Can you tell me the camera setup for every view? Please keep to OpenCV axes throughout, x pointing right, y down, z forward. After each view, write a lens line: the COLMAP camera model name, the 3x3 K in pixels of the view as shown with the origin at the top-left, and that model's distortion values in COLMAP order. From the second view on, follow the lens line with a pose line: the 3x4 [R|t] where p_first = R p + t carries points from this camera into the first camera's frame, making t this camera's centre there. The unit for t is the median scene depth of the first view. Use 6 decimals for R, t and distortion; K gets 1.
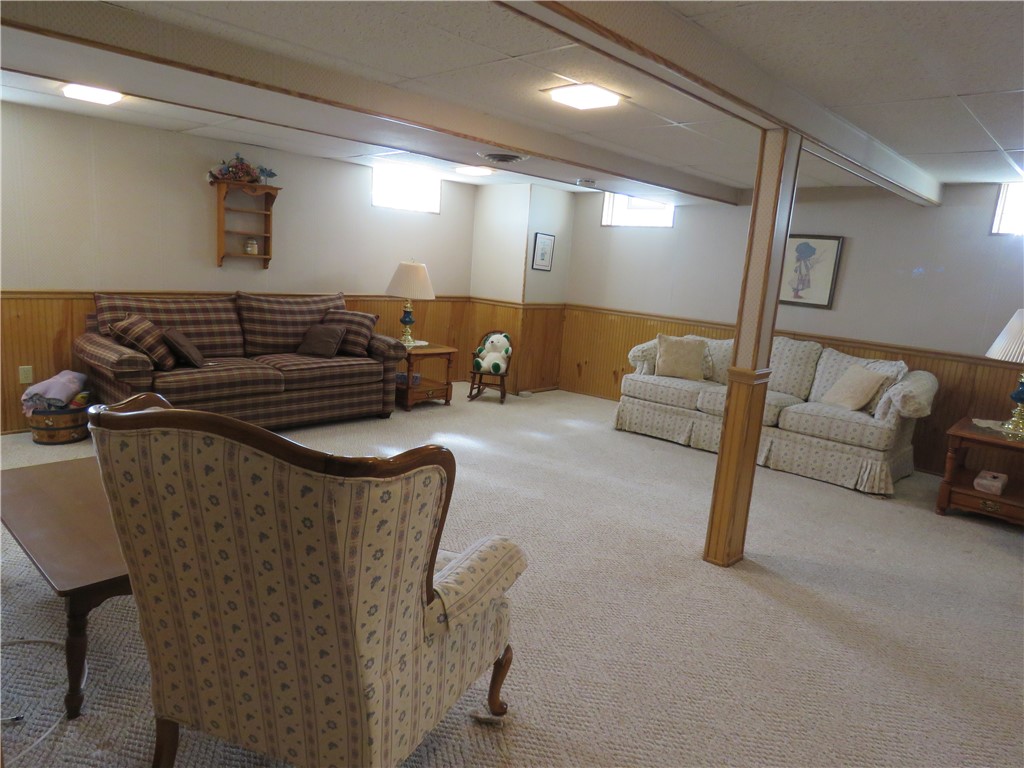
lens RADIAL K [[650.3, 0, 512.8], [0, 650.3, 386.7], [0, 0, 1]] dist [-0.006794, -0.002664]
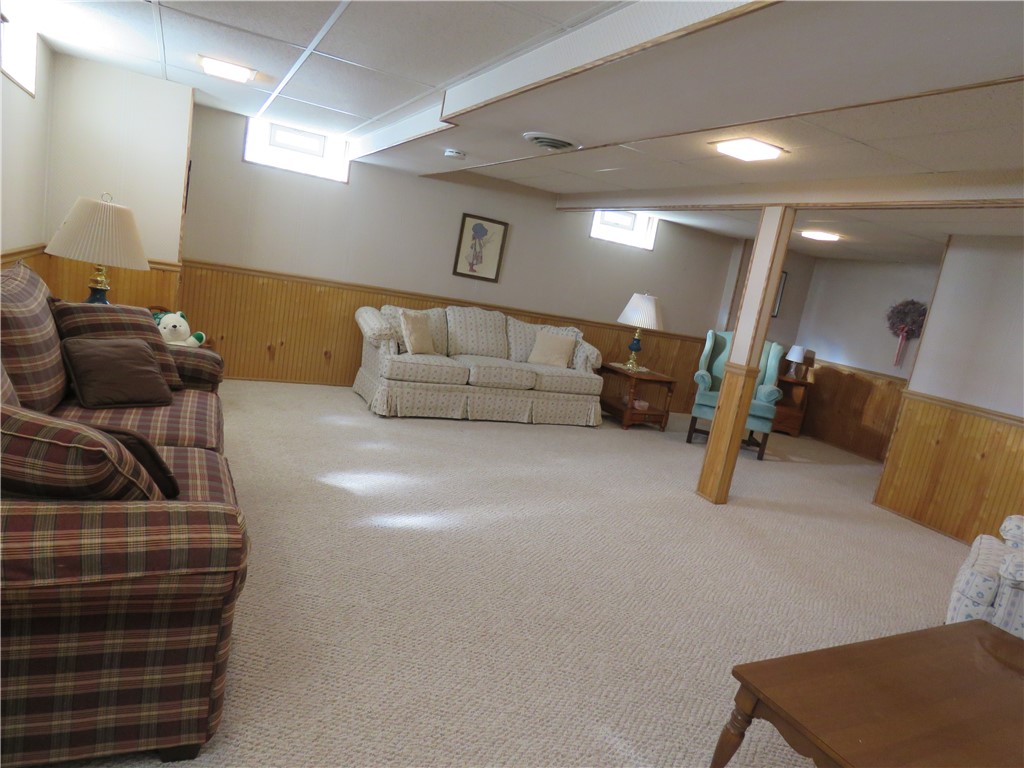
lens RADIAL K [[650.3, 0, 512.8], [0, 650.3, 386.7], [0, 0, 1]] dist [-0.006794, -0.002664]
pose [[0.352019, -0.171546, 0.920138, -0.637779], [0.031056, 0.984661, 0.171695, -0.134111], [-0.935477, -0.031864, 0.351947, 0.535303]]
